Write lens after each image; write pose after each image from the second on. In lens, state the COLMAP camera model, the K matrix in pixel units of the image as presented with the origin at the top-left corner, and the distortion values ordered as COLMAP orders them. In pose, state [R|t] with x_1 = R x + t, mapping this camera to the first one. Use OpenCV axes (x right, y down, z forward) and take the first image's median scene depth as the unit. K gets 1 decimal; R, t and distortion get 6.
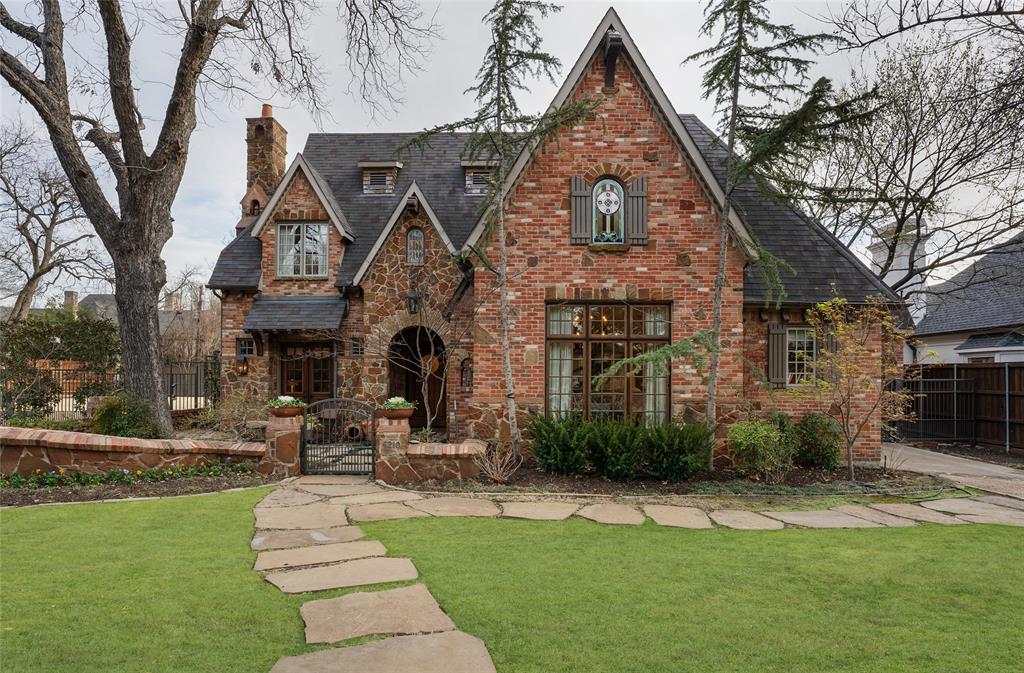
lens RADIAL K [[574.0, 0, 514.3], [0, 574.0, 371.3], [0, 0, 1]] dist [-0.022588, 0.001465]
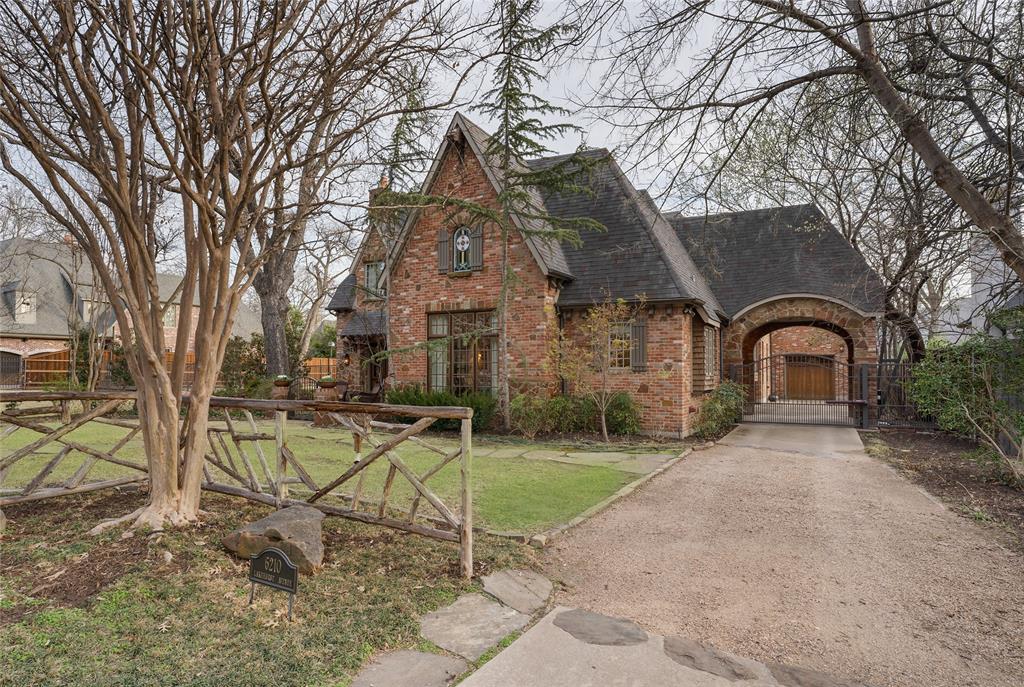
lens RADIAL K [[568.9, 0, 512.0], [0, 568.9, 343.5], [0, 0, 1]] dist [-0.000680, -0.000035]
pose [[0.887107, -0.028062, -0.460710, 0.940284], [0.011582, 0.999189, -0.038560, 0.017647], [0.461418, 0.028871, 0.886713, -0.217356]]
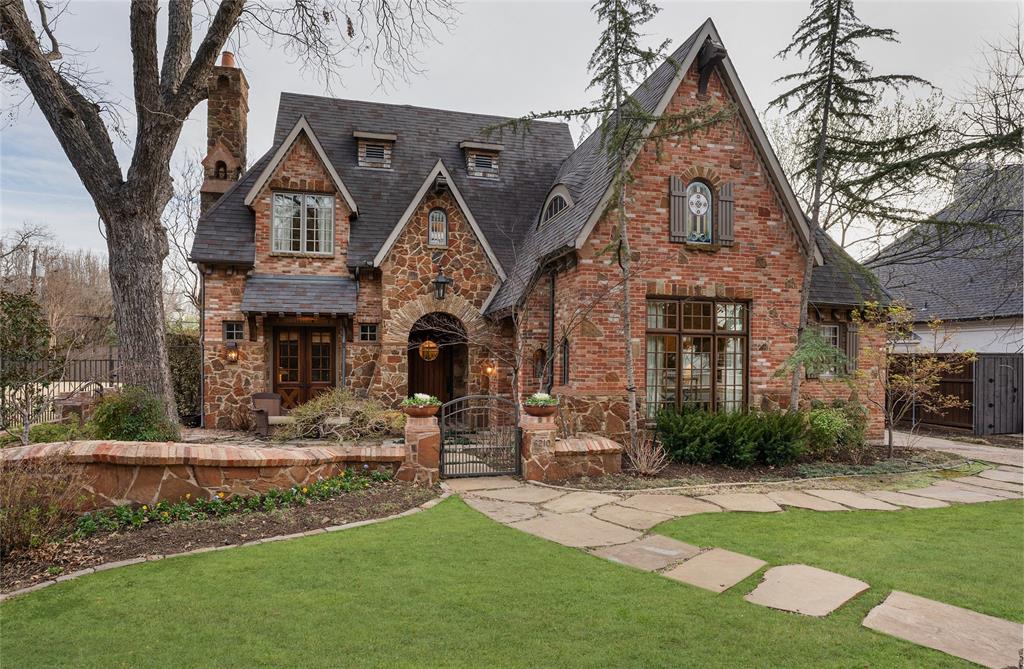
lens RADIAL K [[564.5, 0, 512.5], [0, 564.5, 358.2], [0, 0, 1]] dist [-0.020906, 0.001789]
pose [[0.963837, 0.002648, 0.266480, -0.444776], [-0.006316, 0.999897, 0.012906, -0.022291], [-0.266418, -0.014122, 0.963754, 0.090133]]
